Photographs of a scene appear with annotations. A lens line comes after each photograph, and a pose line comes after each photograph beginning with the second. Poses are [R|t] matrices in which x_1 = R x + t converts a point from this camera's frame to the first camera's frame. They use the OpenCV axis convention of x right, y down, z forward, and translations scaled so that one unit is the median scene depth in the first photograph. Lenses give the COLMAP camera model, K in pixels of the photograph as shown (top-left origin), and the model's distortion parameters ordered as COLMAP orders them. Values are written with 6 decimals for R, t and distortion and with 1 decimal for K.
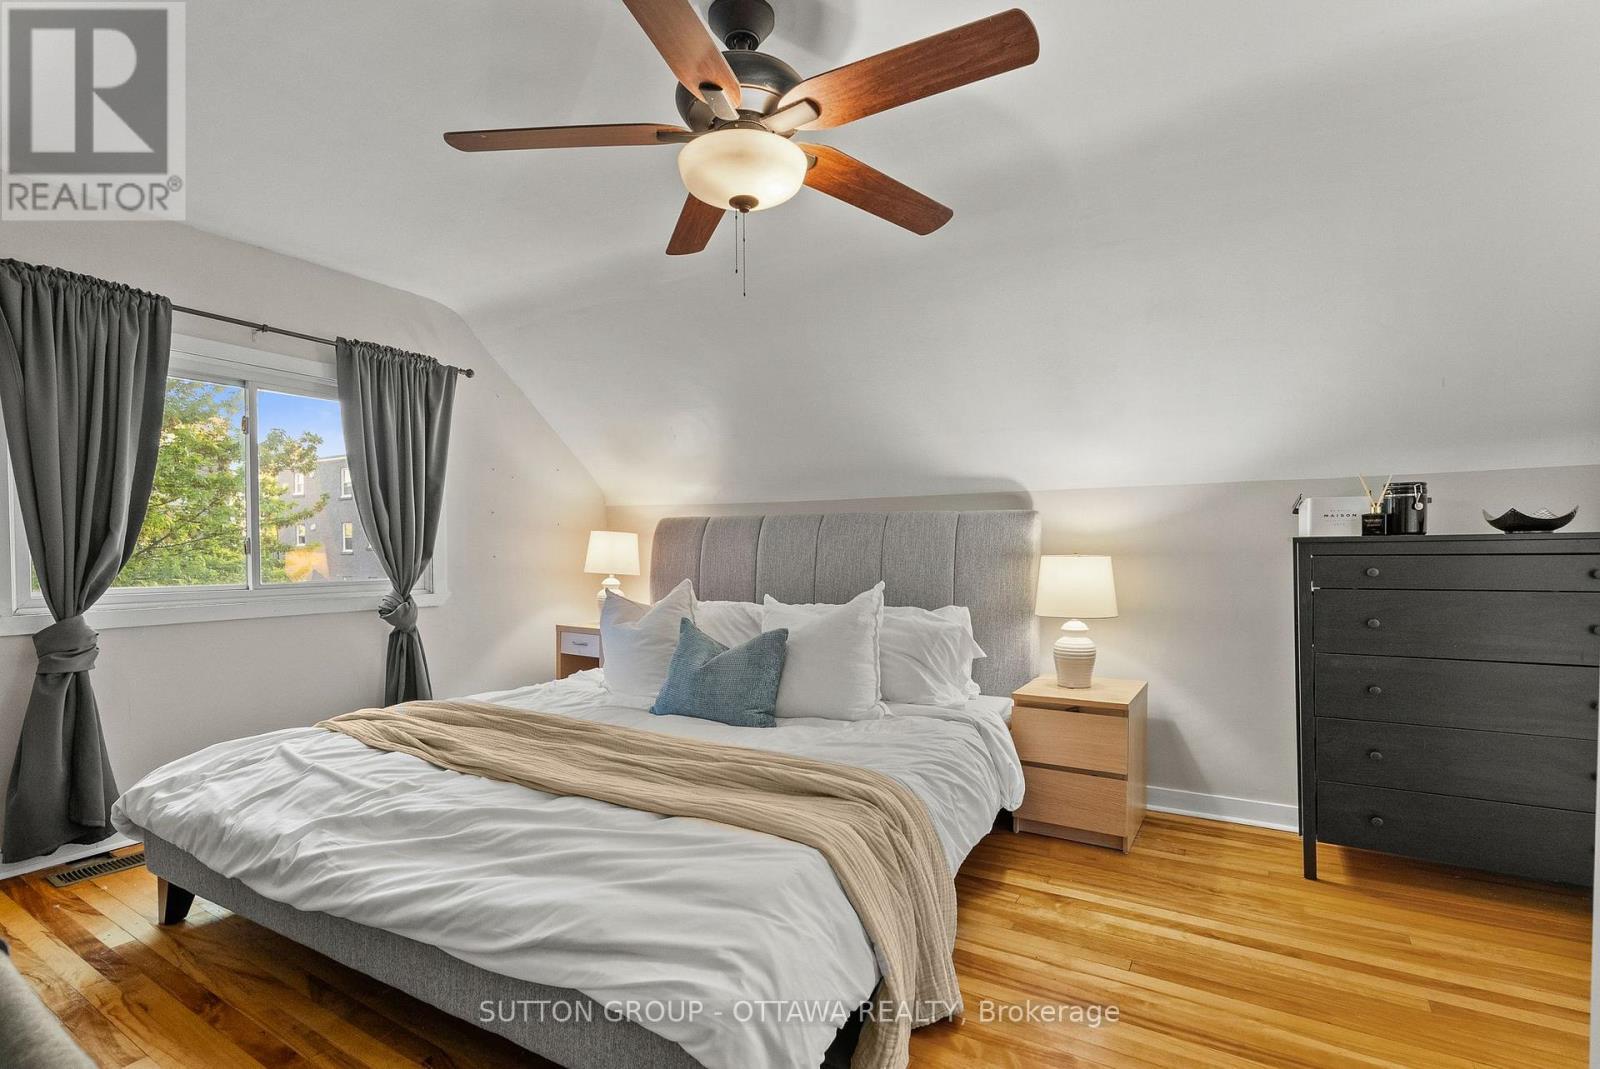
lens RADIAL K [[723.5, 0, 797.3], [0, 723.5, 546.3], [0, 0, 1]] dist [-0.003374, -0.000041]
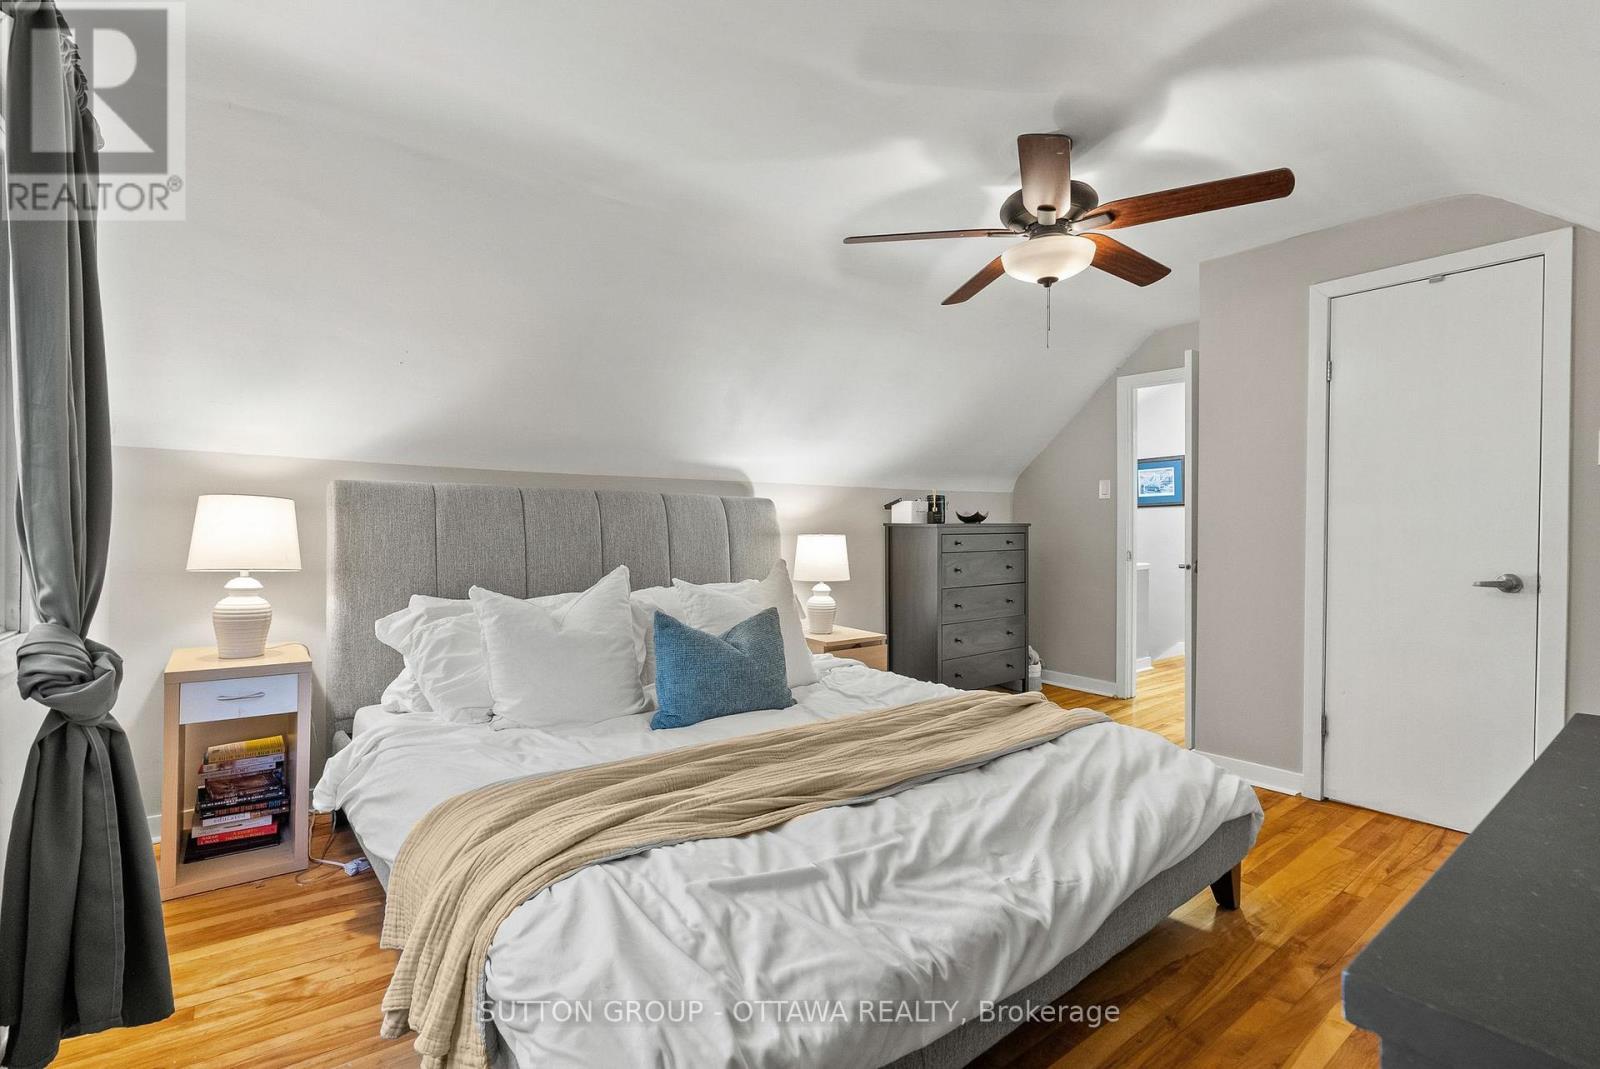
lens RADIAL K [[723.5, 0, 792.3], [0, 723.5, 533.6], [0, 0, 1]] dist [-0.003374, -0.000041]
pose [[0.393418, -0.002495, 0.919356, -0.701097], [-0.005832, 0.999969, 0.005210, 0.002513], [-0.919341, -0.007411, 0.393391, 0.423813]]
